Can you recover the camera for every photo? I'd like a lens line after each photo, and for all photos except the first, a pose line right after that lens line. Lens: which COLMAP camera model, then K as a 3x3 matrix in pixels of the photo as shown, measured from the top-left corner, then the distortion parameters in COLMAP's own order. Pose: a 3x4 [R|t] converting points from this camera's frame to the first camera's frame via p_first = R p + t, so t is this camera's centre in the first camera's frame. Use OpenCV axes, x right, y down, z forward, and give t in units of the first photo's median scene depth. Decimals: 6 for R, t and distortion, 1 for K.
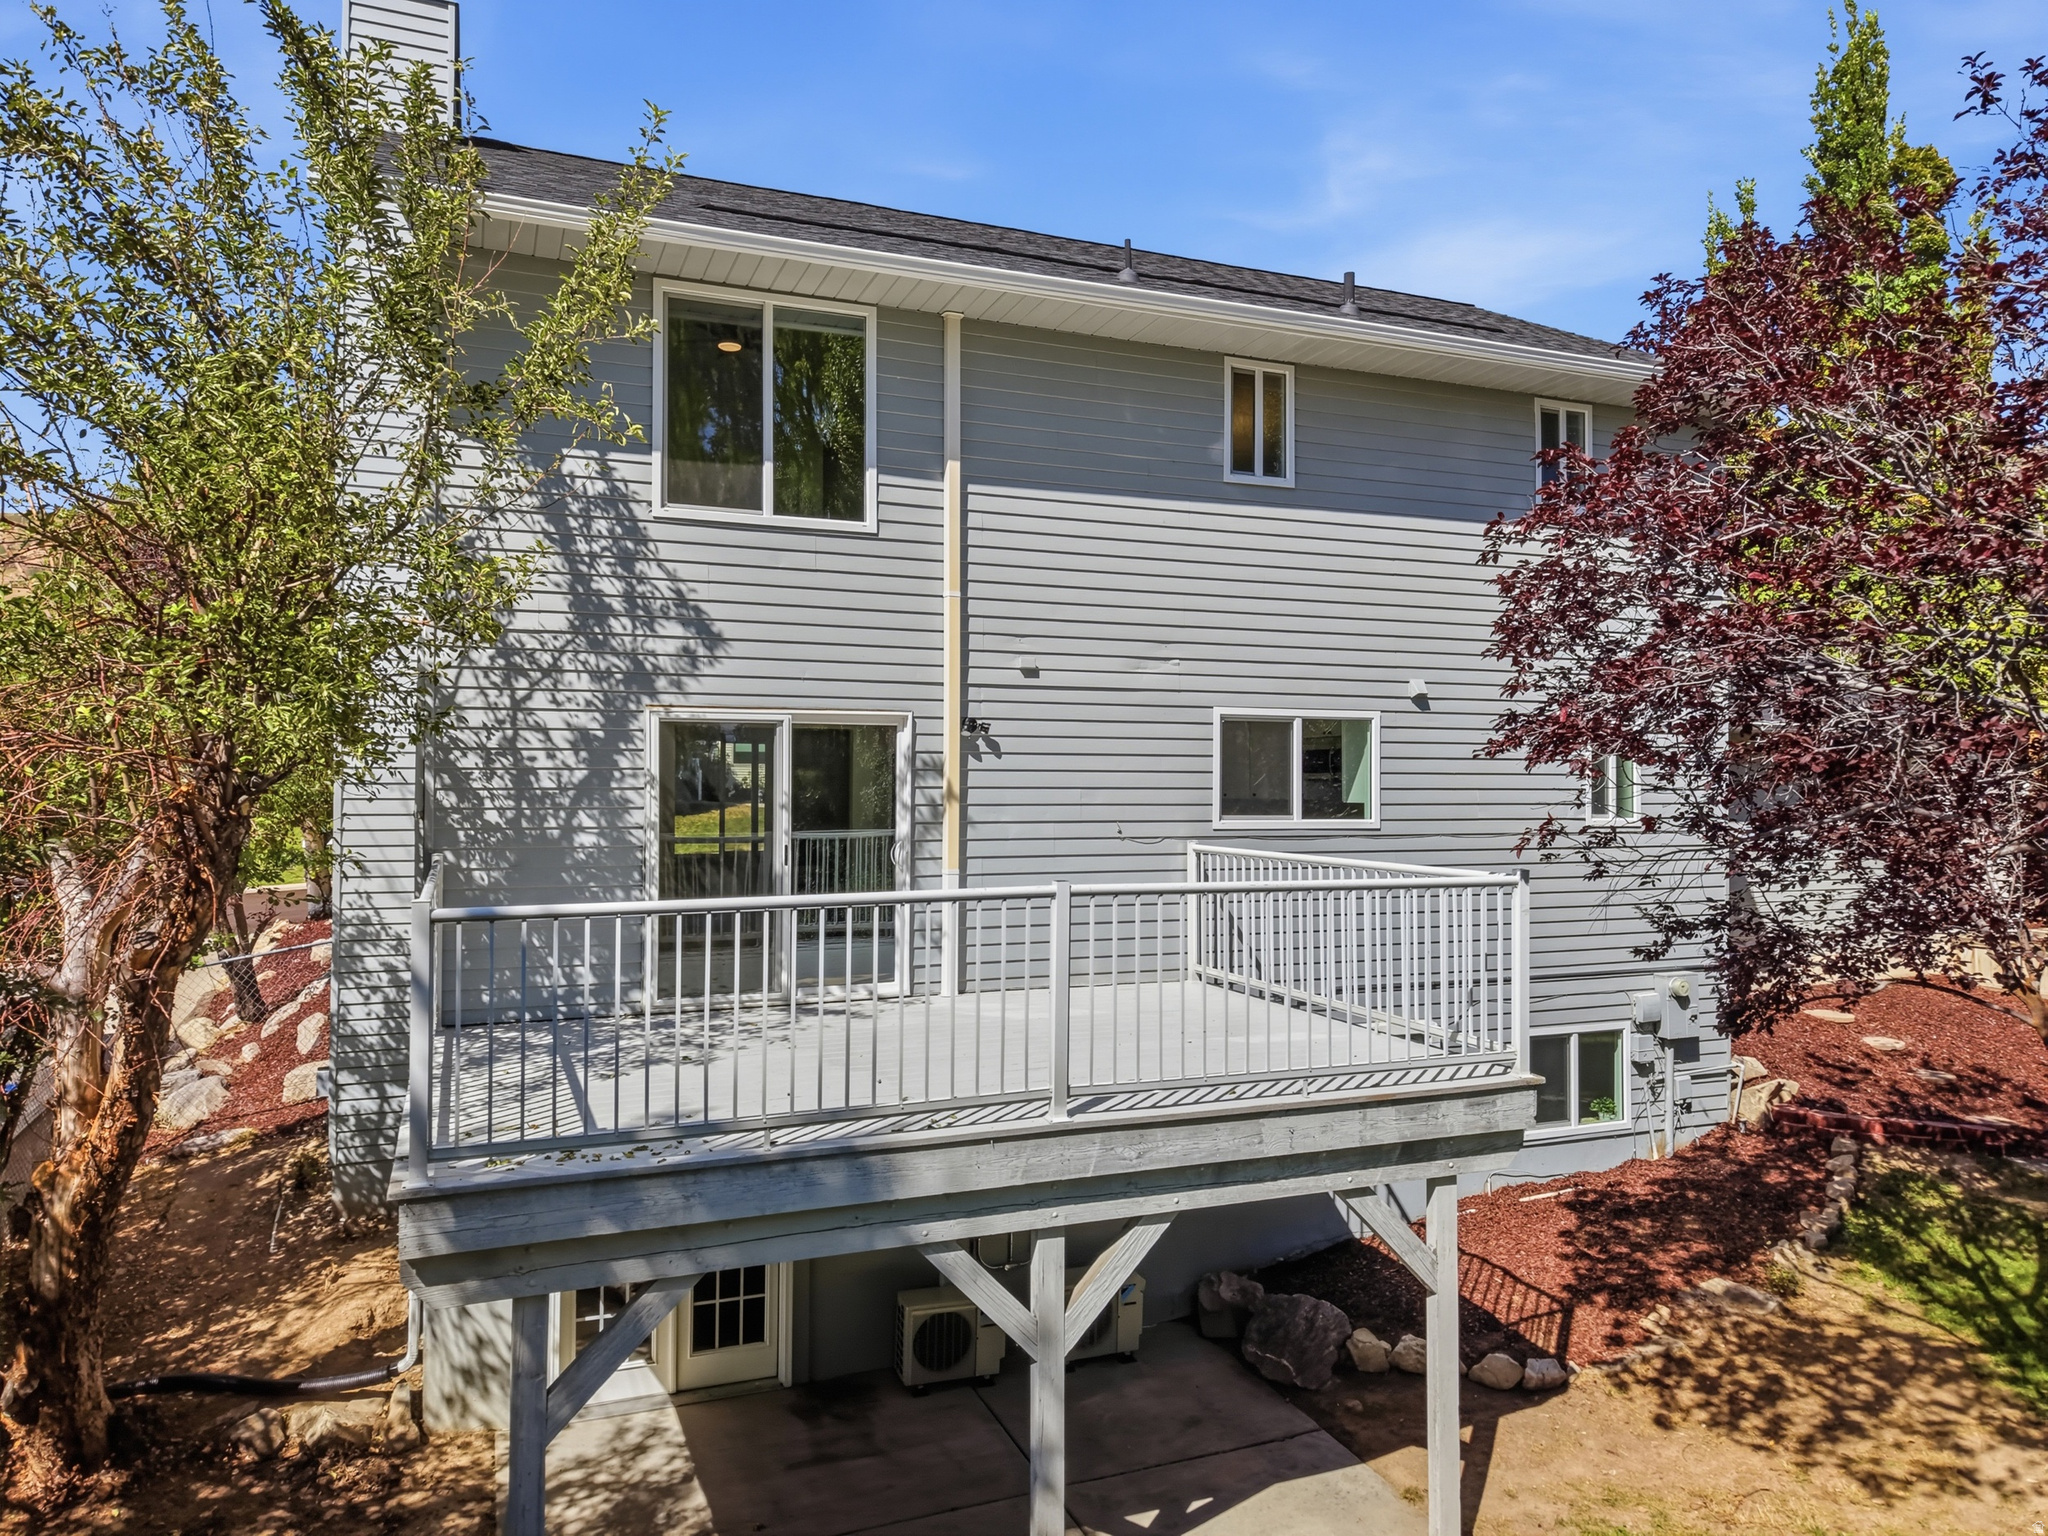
lens RADIAL K [[1375.2, 0, 1023.2], [0, 1375.2, 778.4], [0, 0, 1]] dist [0.017320, -0.006060]
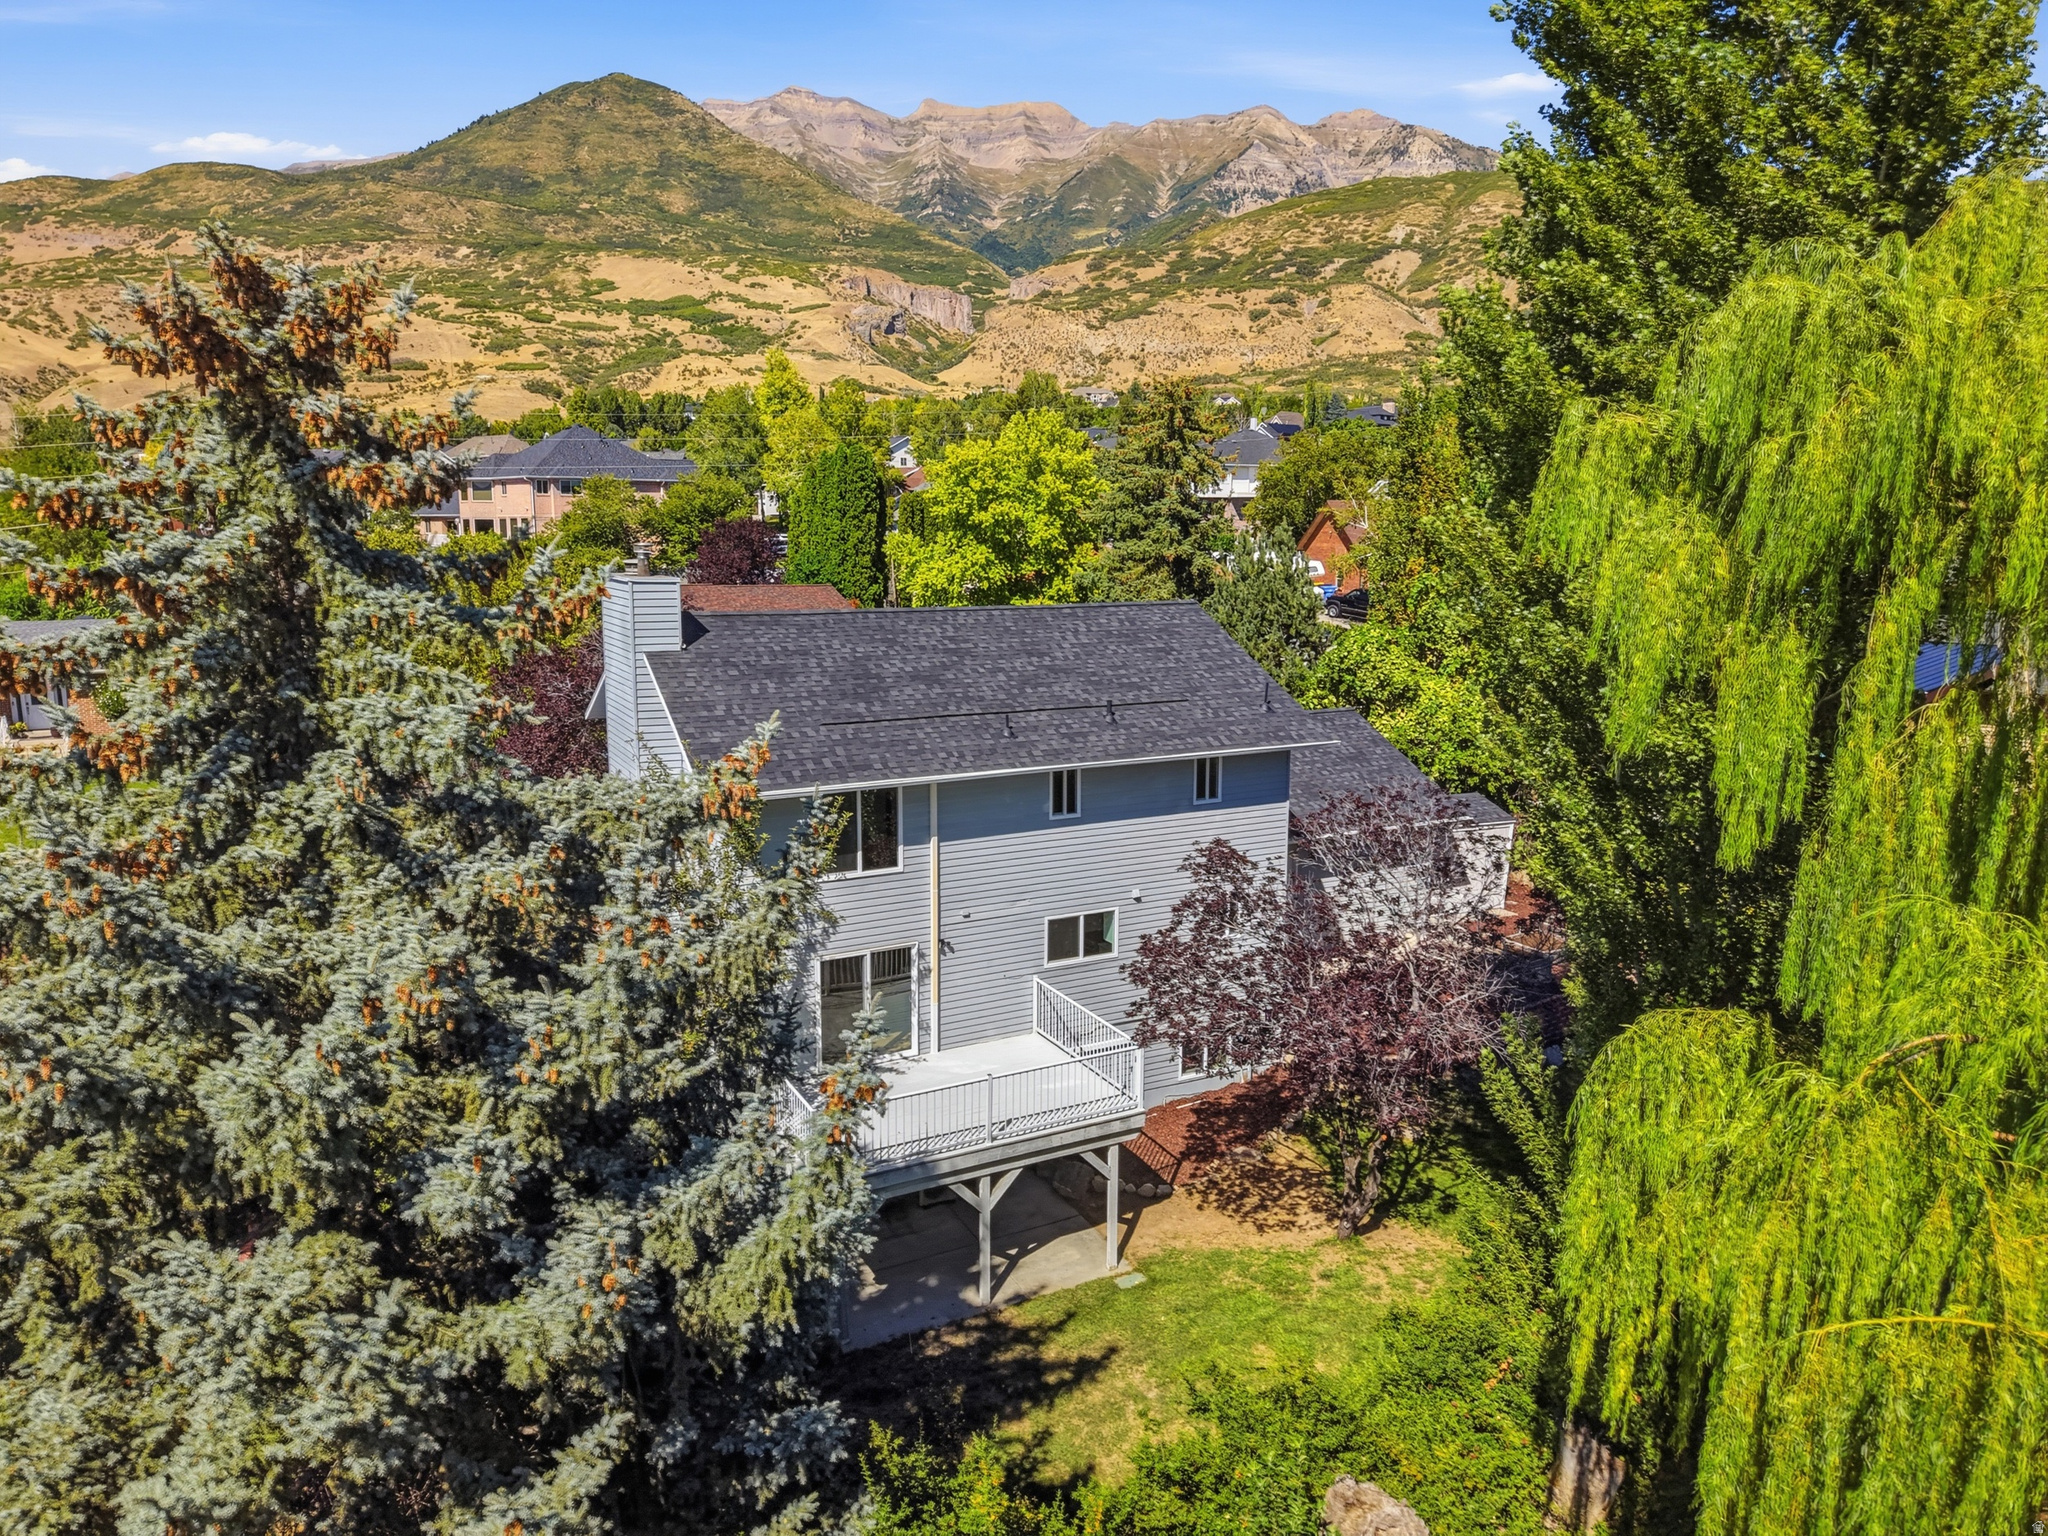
lens RADIAL K [[1375.2, 0, 1015.8], [0, 1375.2, 754.2], [0, 0, 1]] dist [0.017320, -0.006060]
pose [[0.996053, -0.012521, 0.087876, -0.118898], [-0.003390, 0.983913, 0.178614, -0.804654], [-0.088699, -0.178207, 0.979987, -1.319666]]
